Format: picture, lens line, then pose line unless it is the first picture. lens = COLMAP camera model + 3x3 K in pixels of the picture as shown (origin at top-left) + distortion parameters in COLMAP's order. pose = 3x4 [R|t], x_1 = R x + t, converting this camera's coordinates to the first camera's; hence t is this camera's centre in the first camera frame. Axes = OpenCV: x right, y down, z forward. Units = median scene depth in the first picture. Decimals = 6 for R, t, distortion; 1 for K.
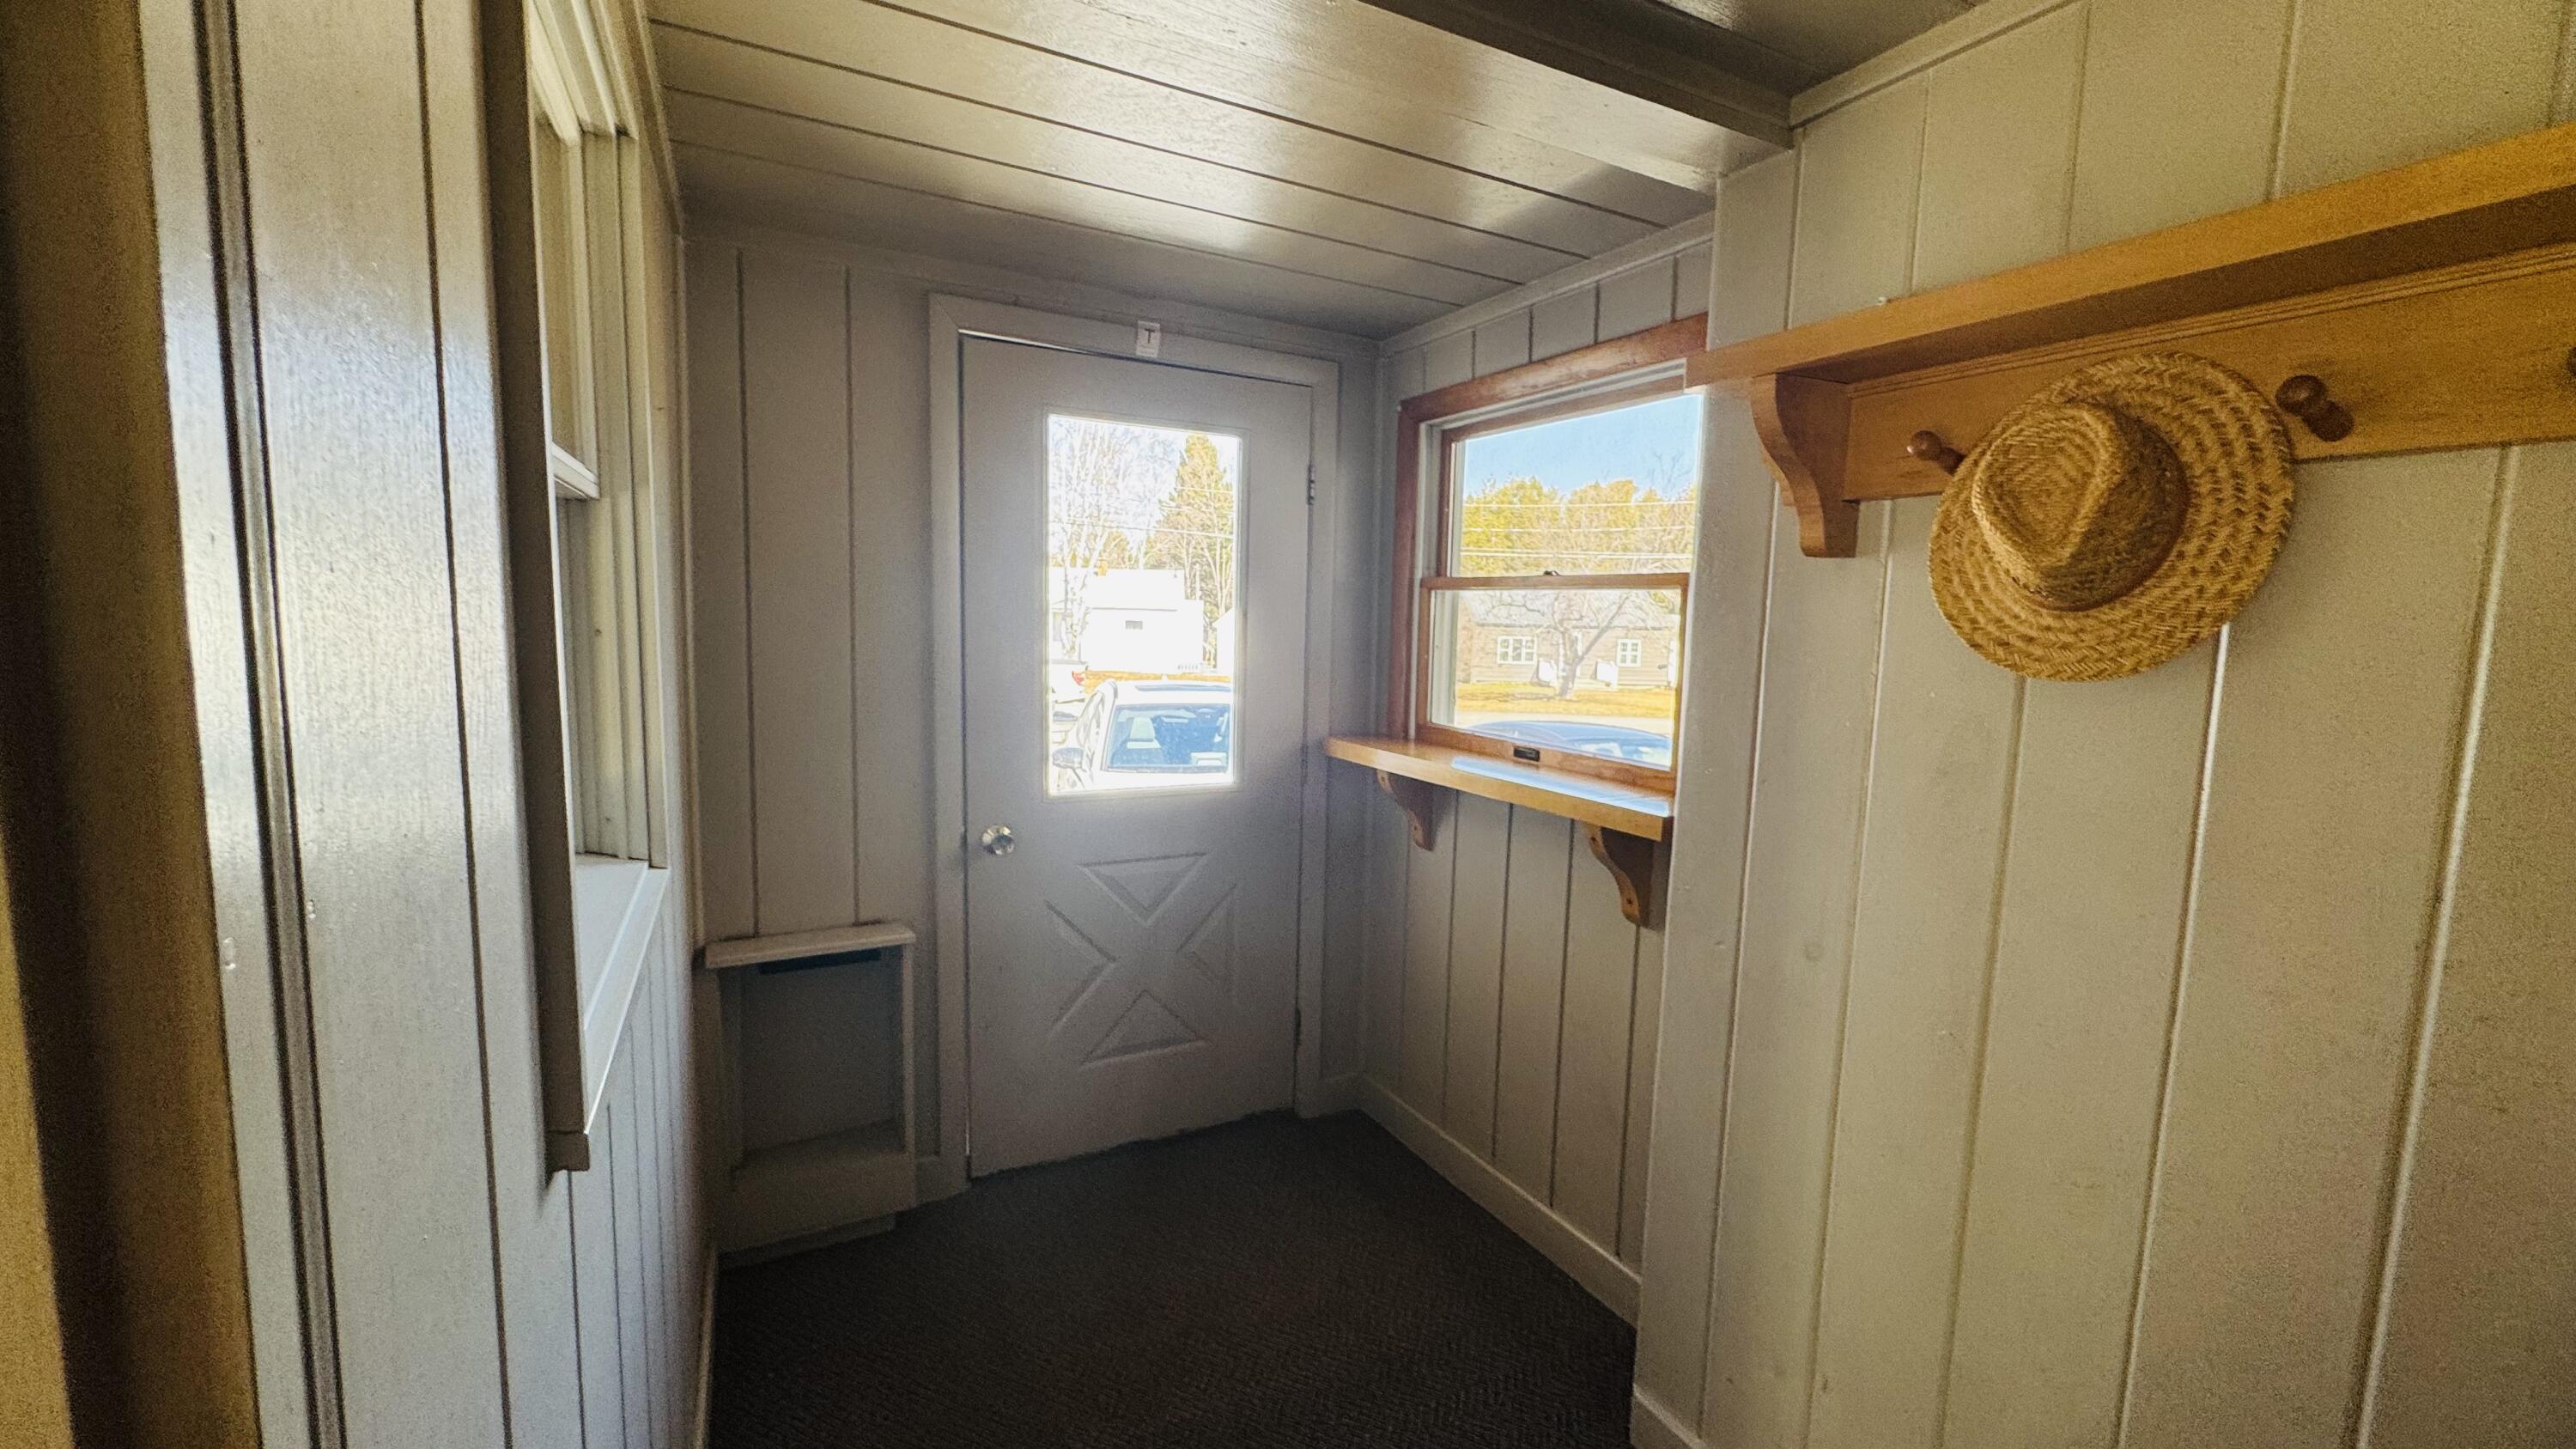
lens RADIAL K [[1033.9, 0, 1288.0], [0, 1033.9, 724.5], [0, 0, 1]] dist [-0.002680, -0.000530]
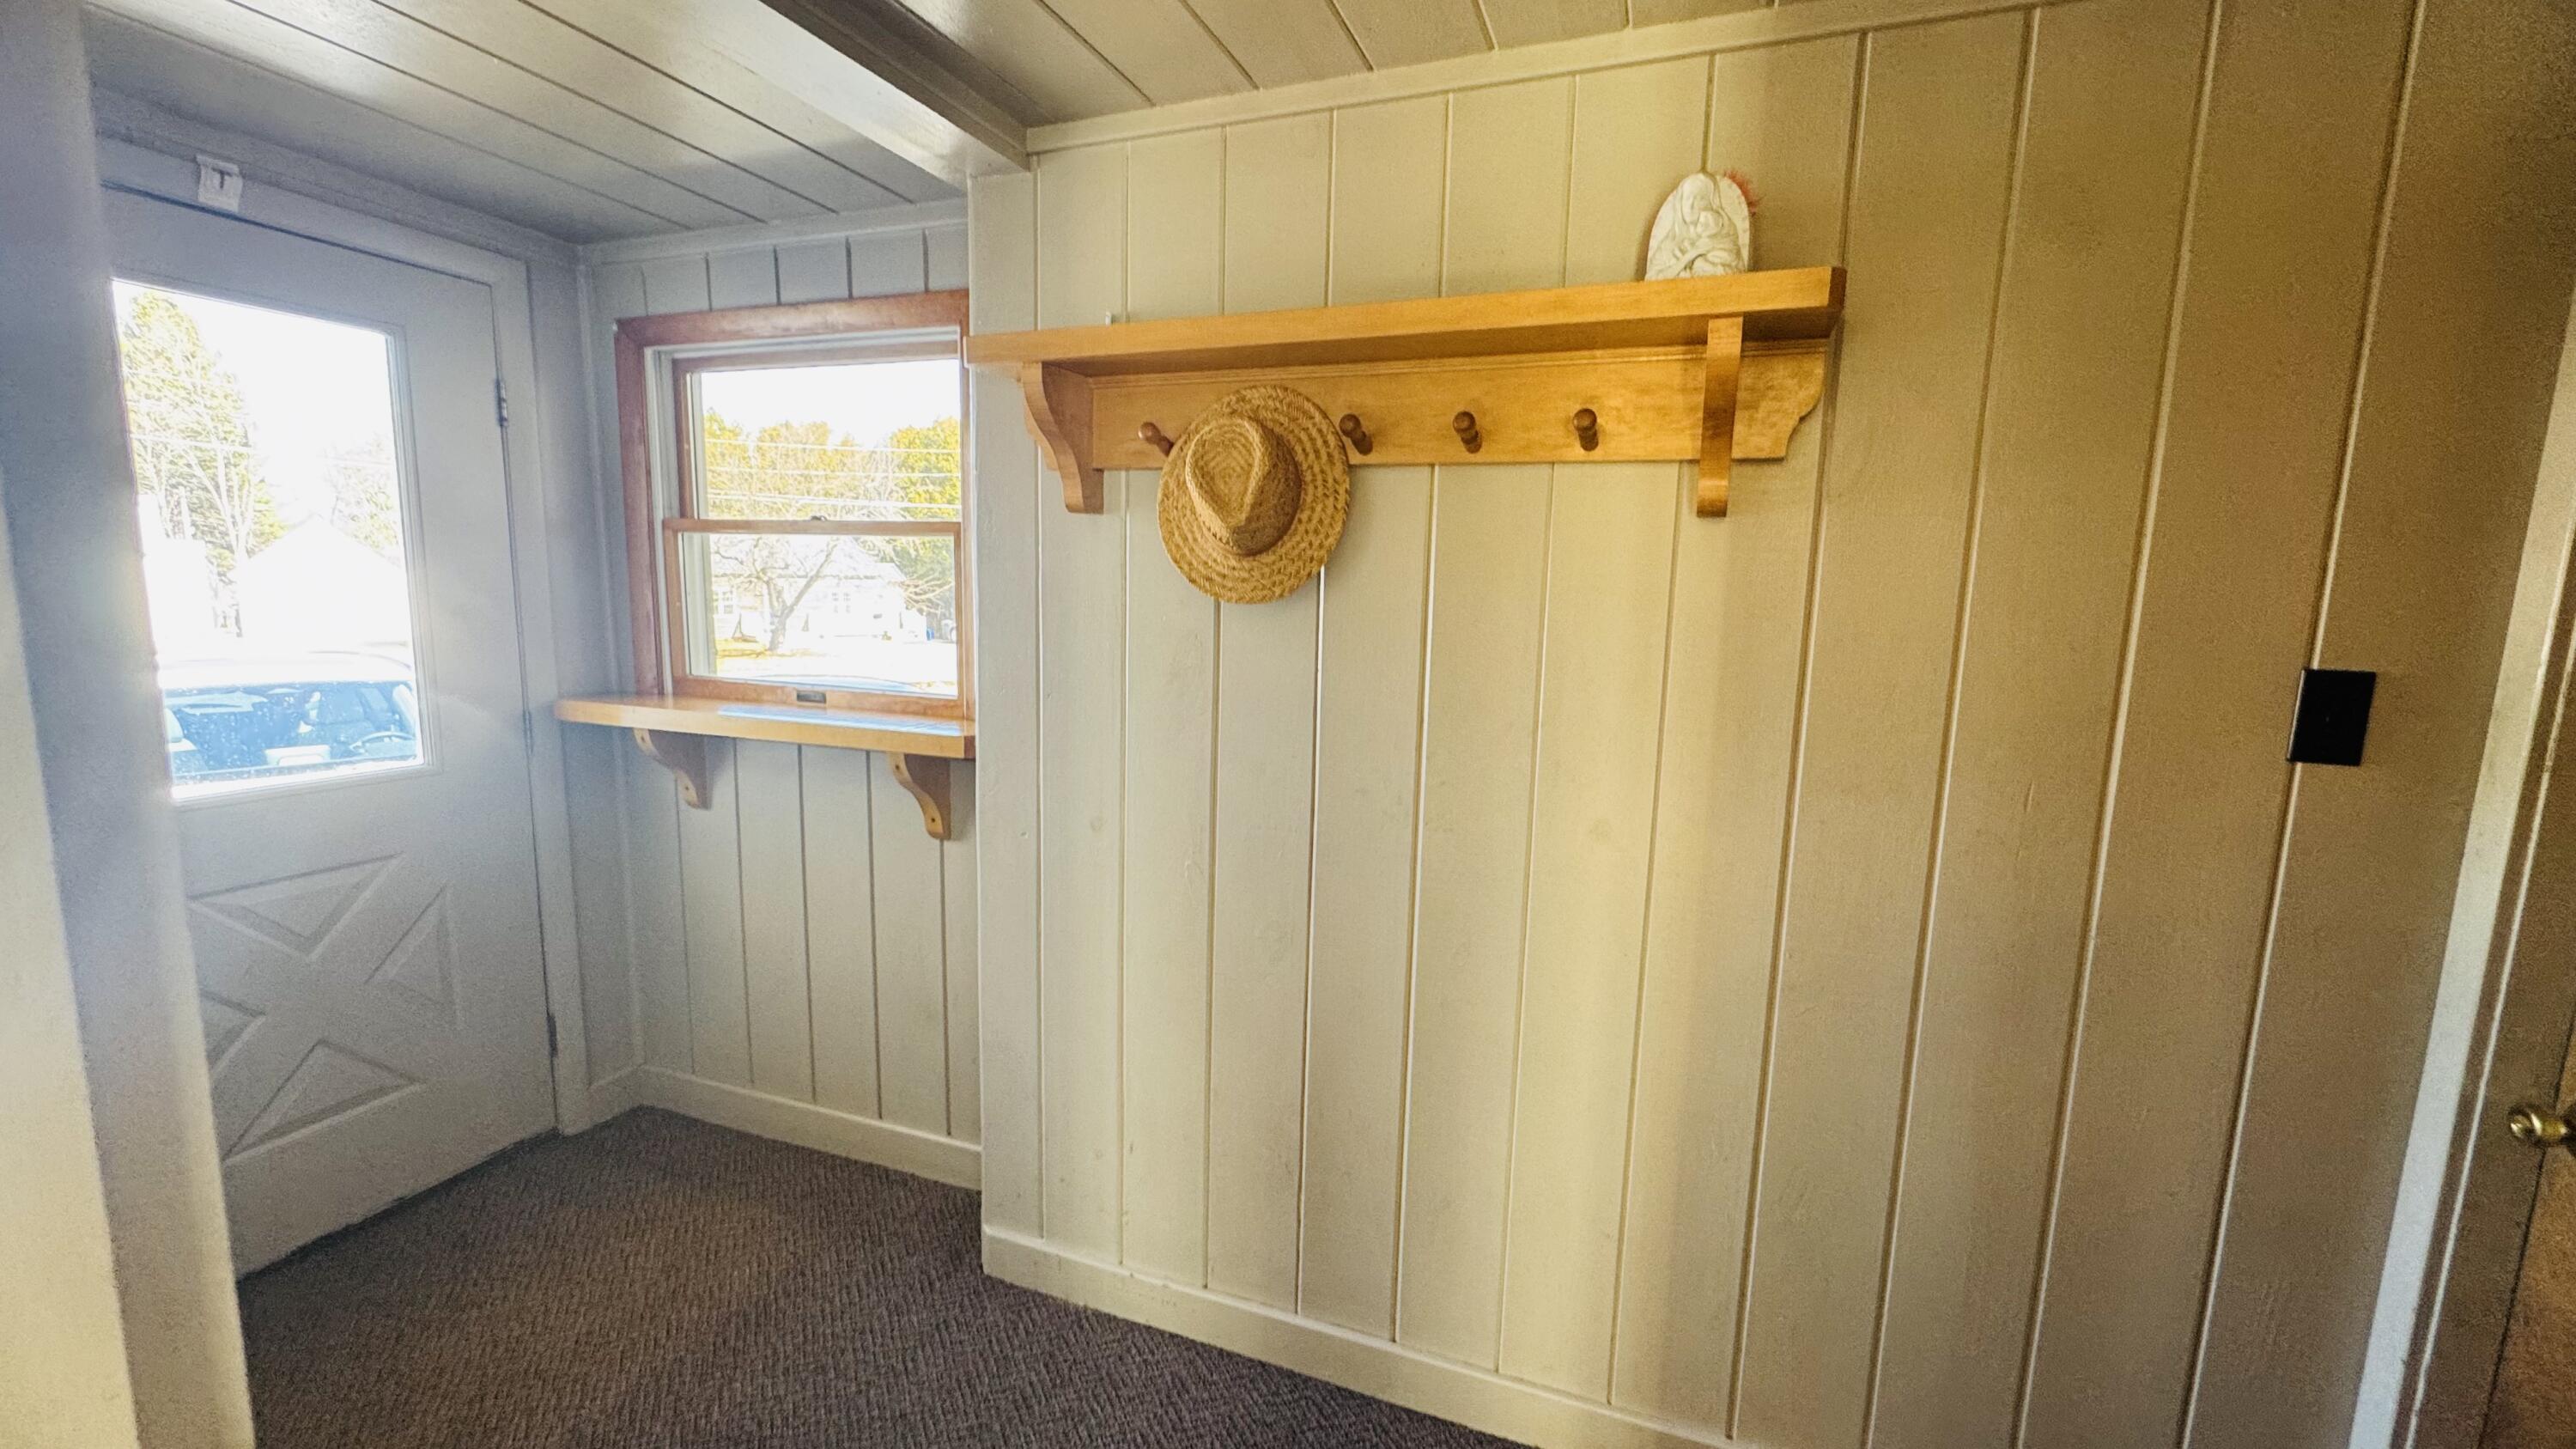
lens RADIAL K [[1033.9, 0, 1288.0], [0, 1033.9, 724.5], [0, 0, 1]] dist [-0.002680, -0.000530]
pose [[0.747759, -0.097929, 0.656709, -0.106829], [0.065943, 0.995127, 0.073309, 0.014005], [-0.660687, -0.011512, 0.750573, -0.087070]]
